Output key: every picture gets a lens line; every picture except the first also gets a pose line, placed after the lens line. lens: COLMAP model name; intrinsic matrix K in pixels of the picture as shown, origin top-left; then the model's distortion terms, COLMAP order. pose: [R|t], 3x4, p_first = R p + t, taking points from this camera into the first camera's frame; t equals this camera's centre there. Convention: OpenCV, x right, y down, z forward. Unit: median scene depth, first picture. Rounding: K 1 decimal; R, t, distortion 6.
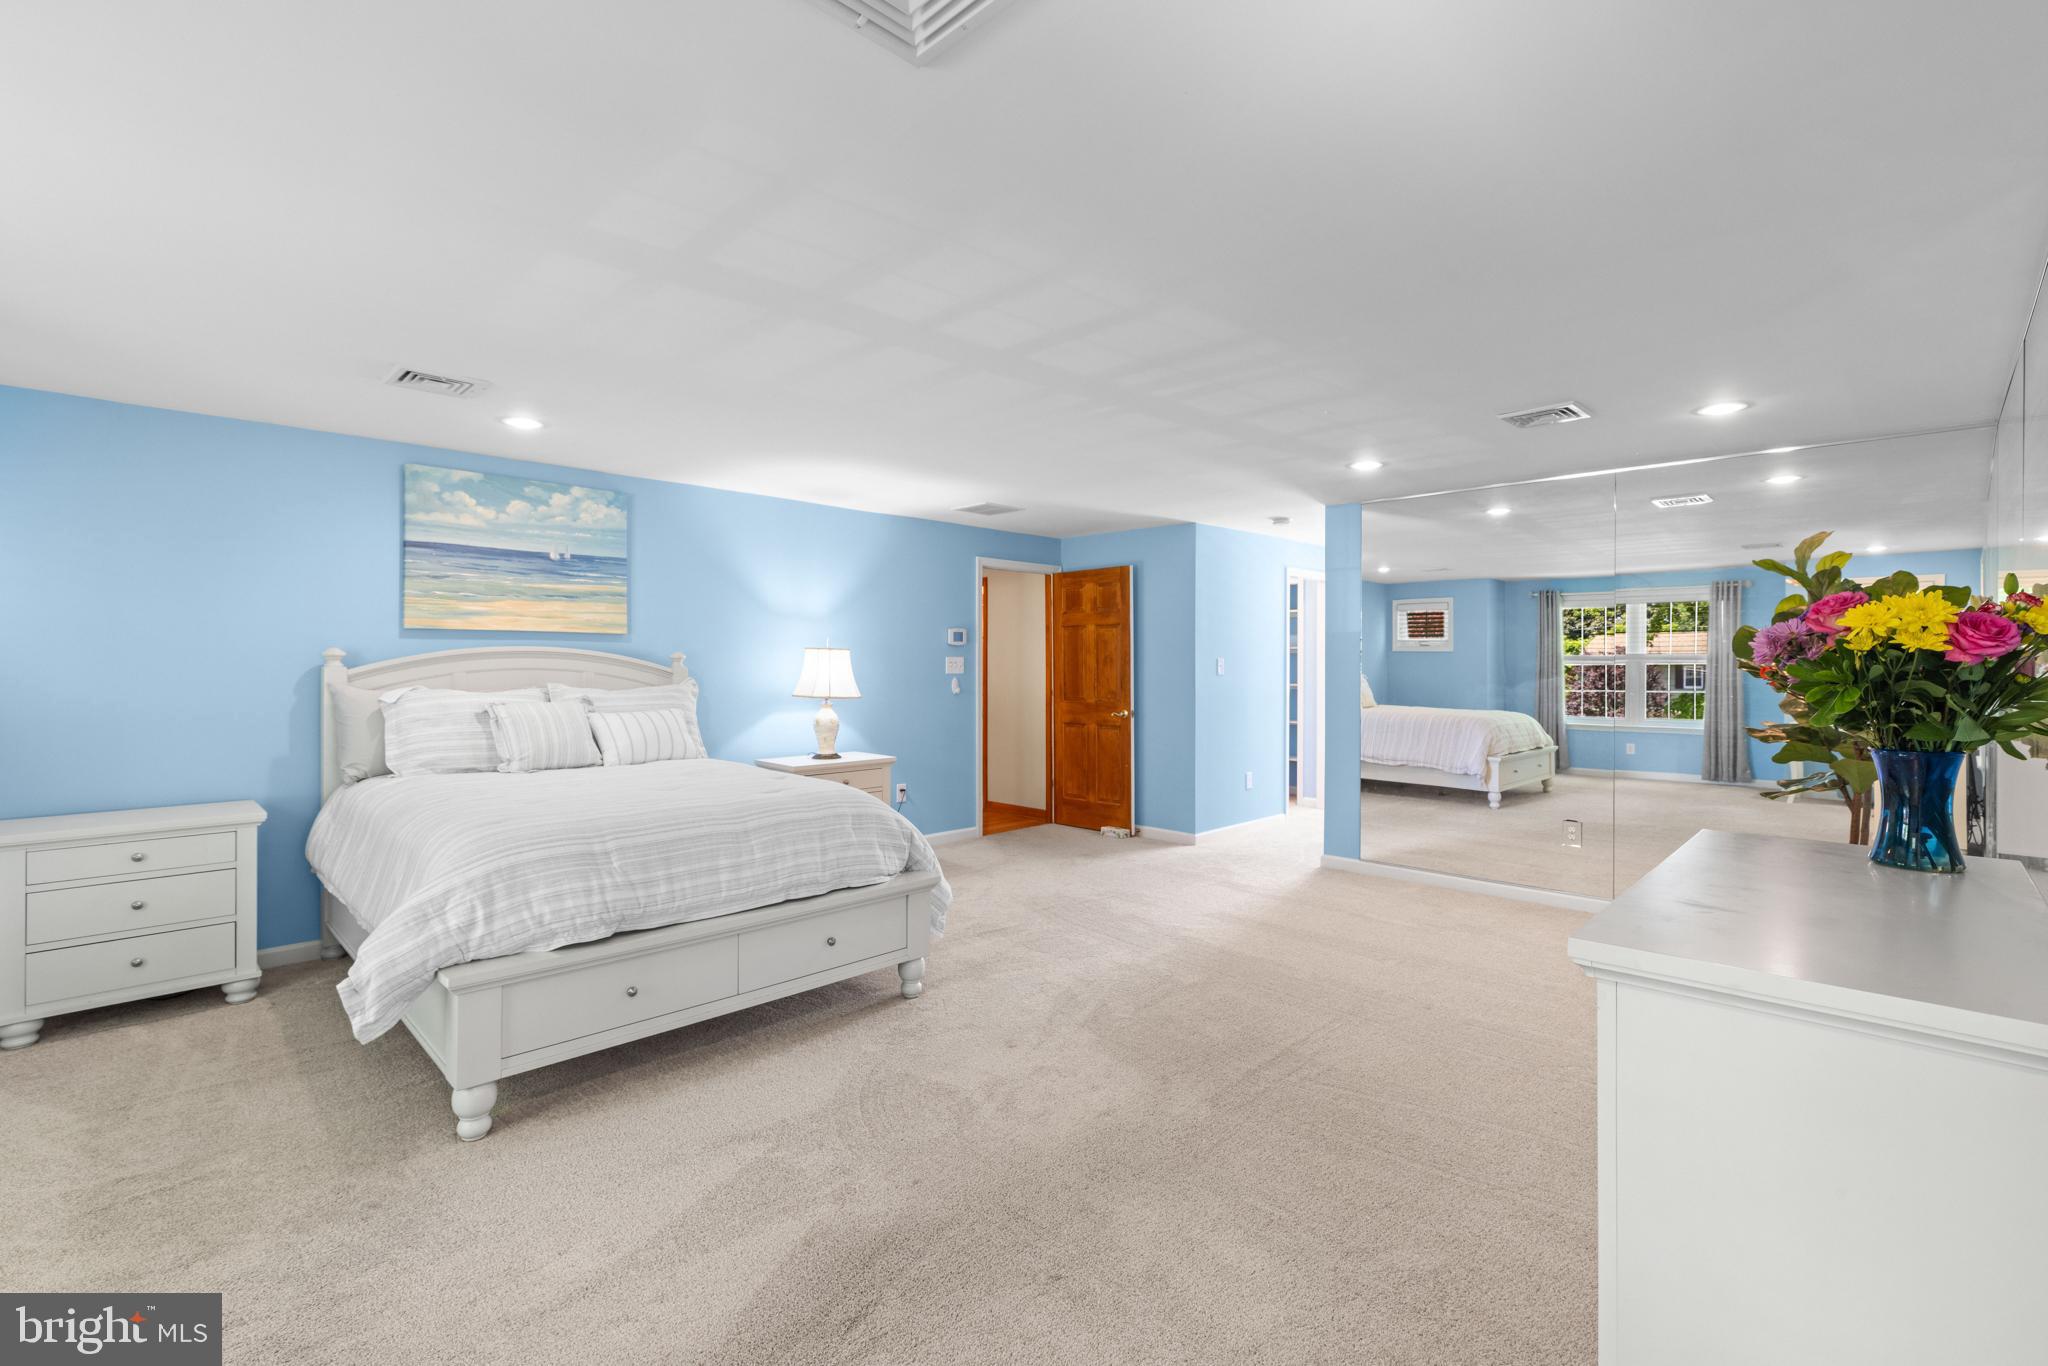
lens RADIAL K [[908.5, 0, 1027.1], [0, 908.5, 658.4], [0, 0, 1]] dist [-0.004110, -0.000315]
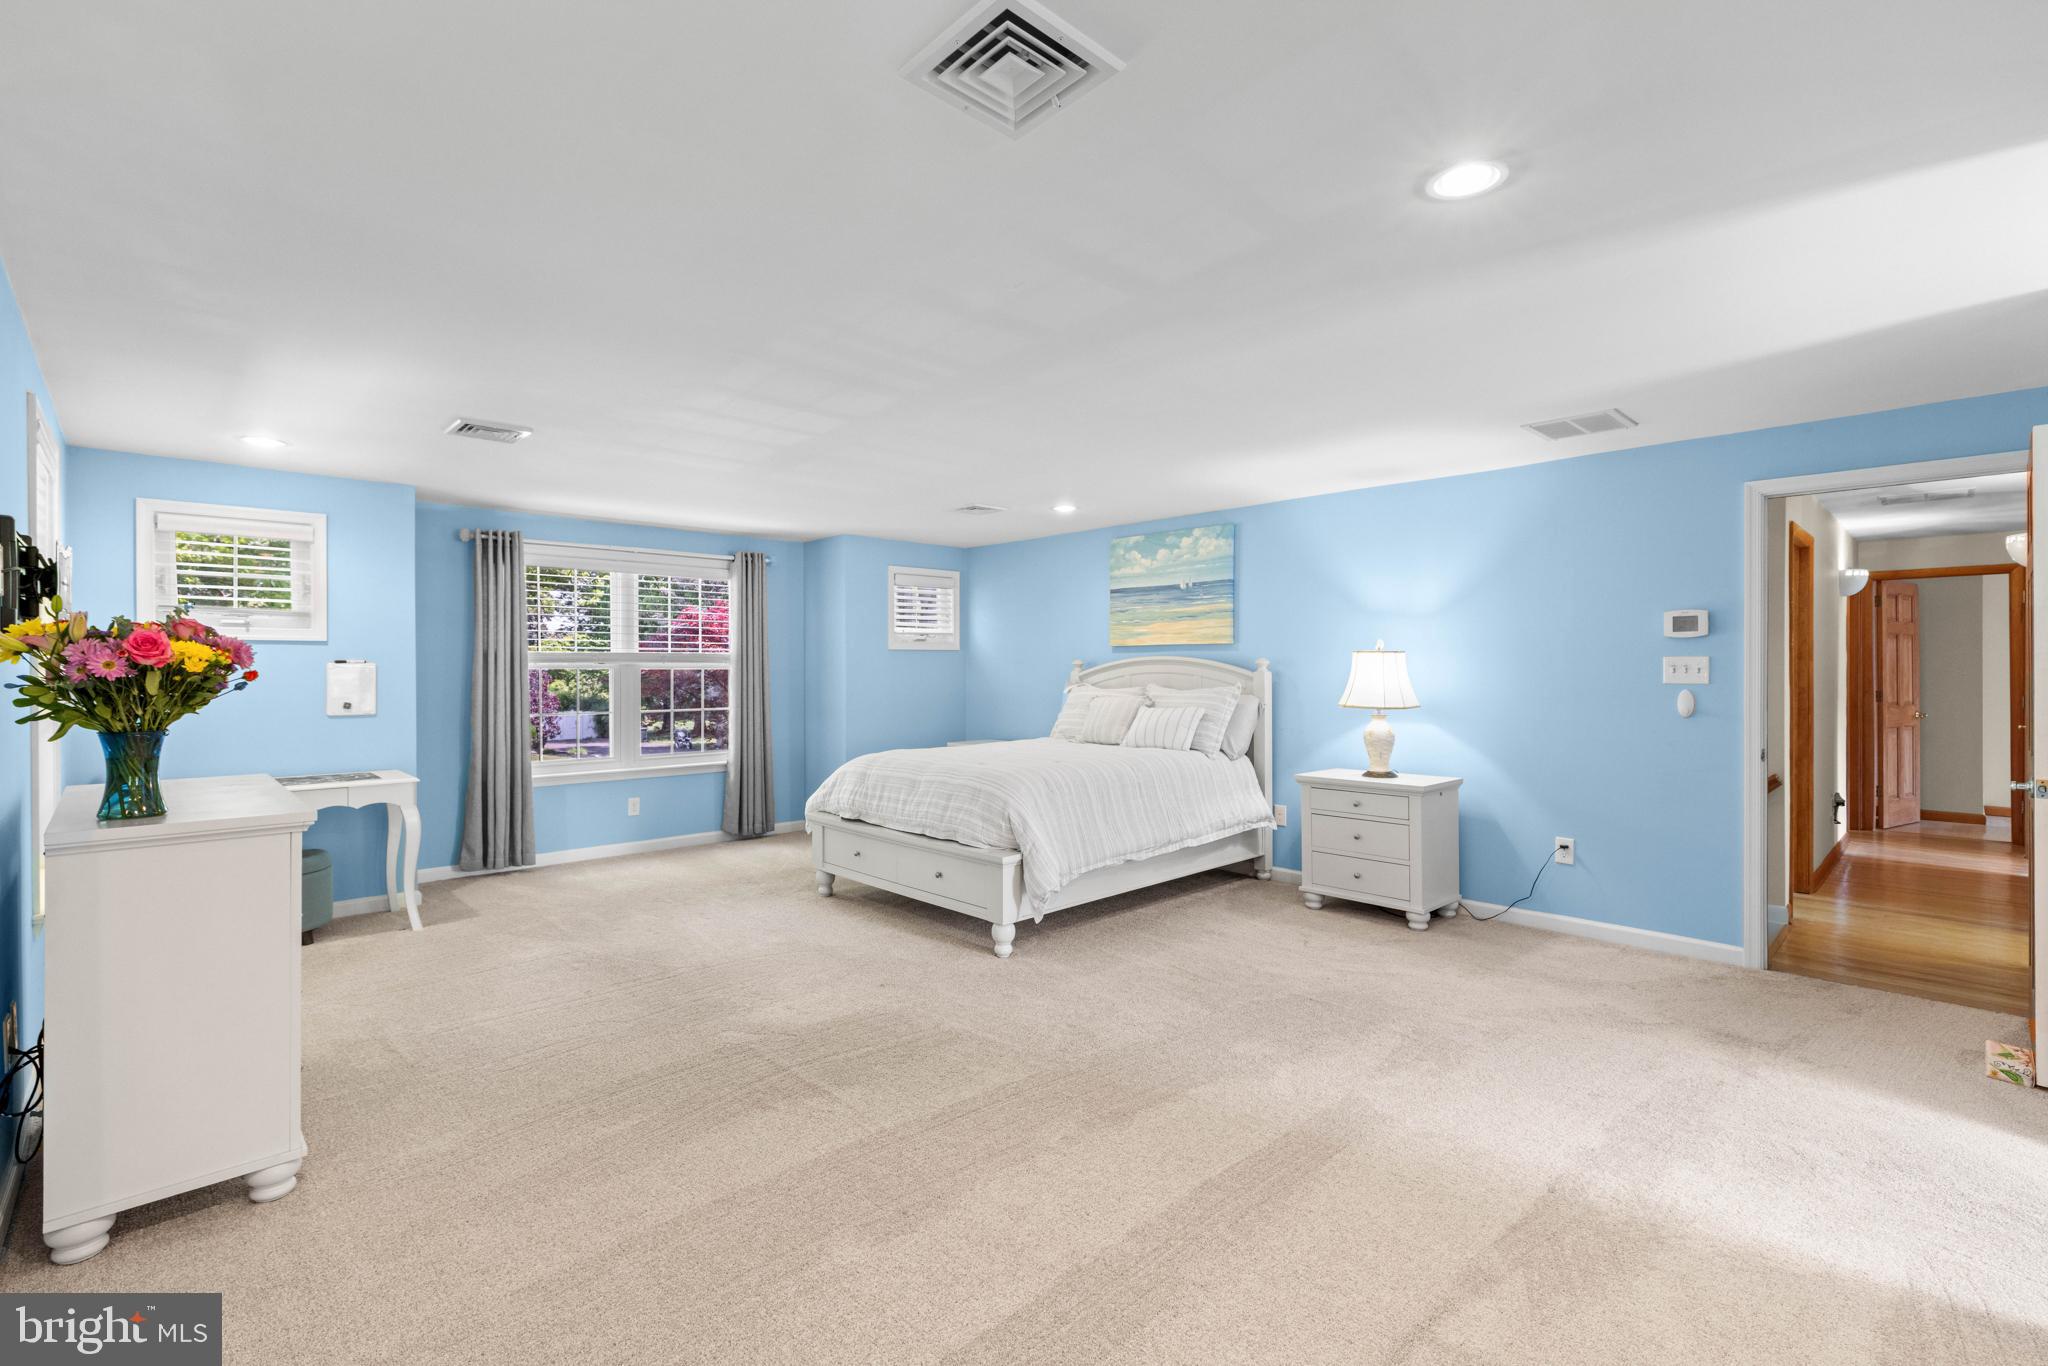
lens RADIAL K [[918.5, 0, 1031.6], [0, 918.5, 659.2], [0, 0, 1]] dist [0.002211, 0.000080]
pose [[-0.023411, -0.012193, -0.999652, 0.795572], [0.007623, 0.999894, -0.012375, 0.006426], [0.999697, -0.007910, -0.023316, 0.811893]]
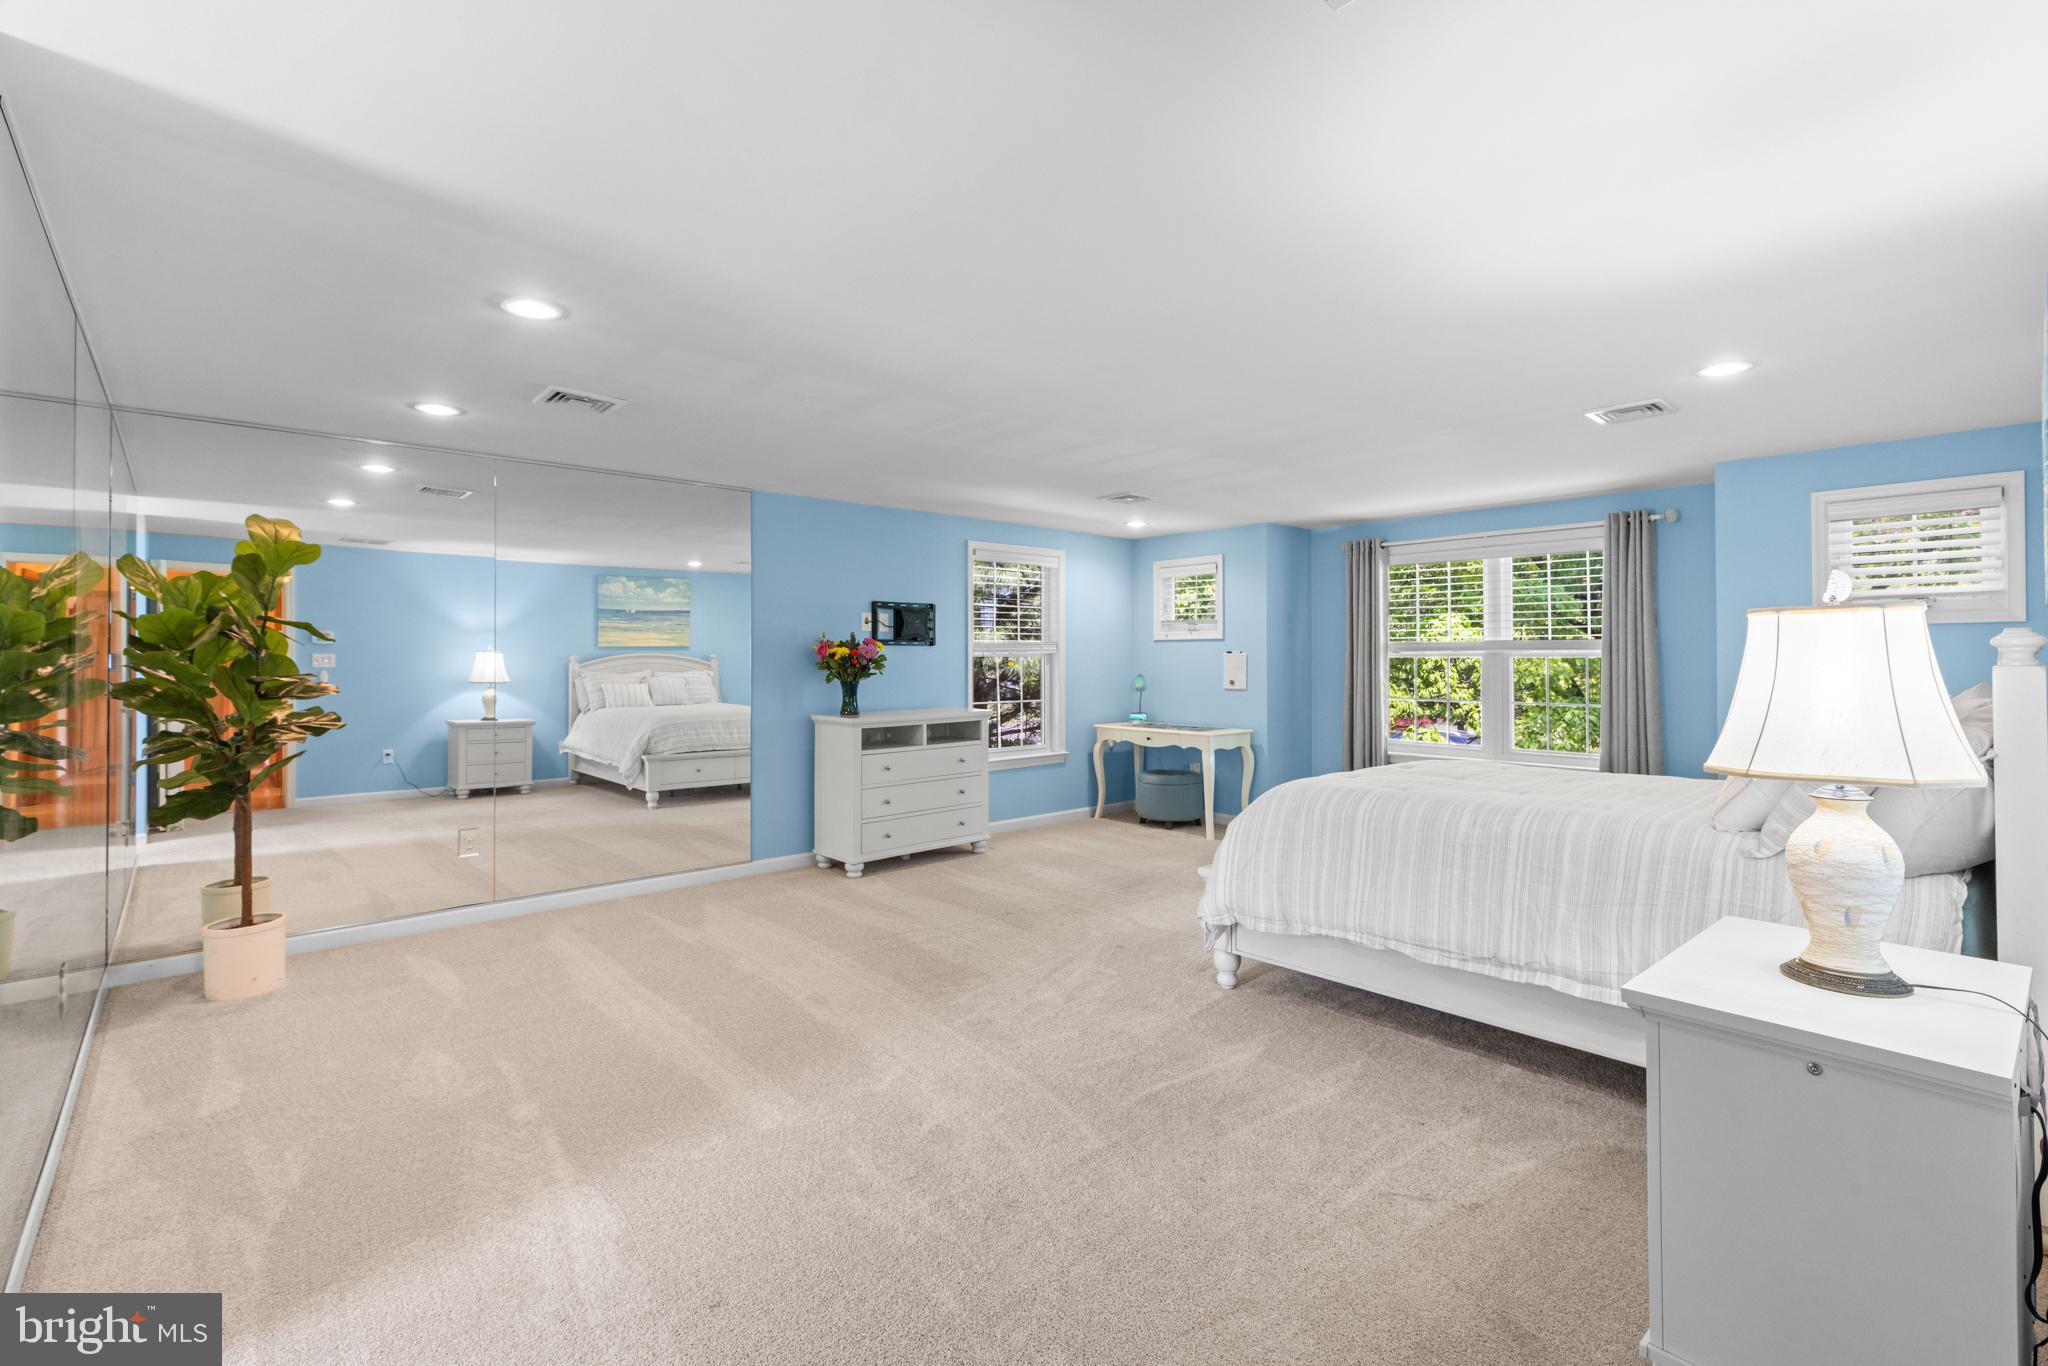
lens RADIAL K [[918.5, 0, 1031.6], [0, 918.5, 659.2], [0, 0, 1]] dist [0.002211, 0.000080]
pose [[-0.998675, -0.000959, 0.051460, 0.029322], [-0.001168, 0.999991, -0.004036, 0.008212], [-0.051455, -0.004091, -0.998667, 1.552051]]
